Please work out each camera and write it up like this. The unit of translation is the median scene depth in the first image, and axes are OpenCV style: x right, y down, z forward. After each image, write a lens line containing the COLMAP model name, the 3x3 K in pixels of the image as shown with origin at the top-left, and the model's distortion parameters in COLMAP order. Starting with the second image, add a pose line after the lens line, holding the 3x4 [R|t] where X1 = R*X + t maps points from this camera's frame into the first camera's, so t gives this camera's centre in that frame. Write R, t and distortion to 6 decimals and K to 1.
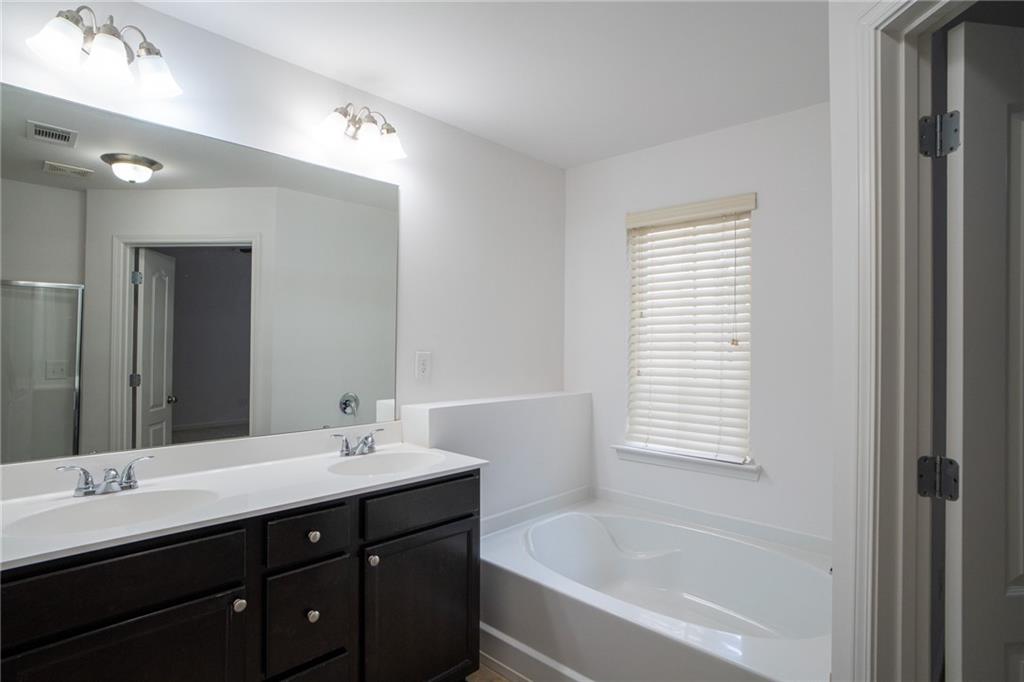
lens RADIAL K [[535.6, 0, 507.5], [0, 535.6, 340.2], [0, 0, 1]] dist [-0.041932, 0.020160]
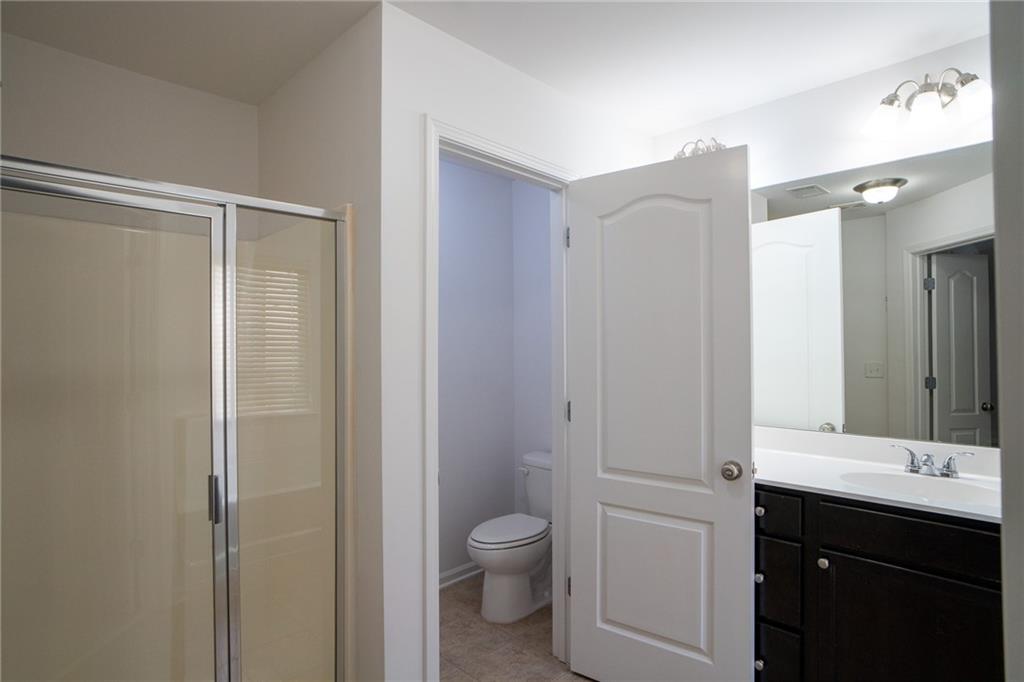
lens RADIAL K [[535.6, 0, 507.5], [0, 535.6, 340.2], [0, 0, 1]] dist [-0.041932, 0.020160]
pose [[-0.014705, -0.018026, -0.999729, 0.339850], [0.015166, 0.999718, -0.018249, -0.000868], [0.999777, -0.015431, -0.014428, 0.185845]]
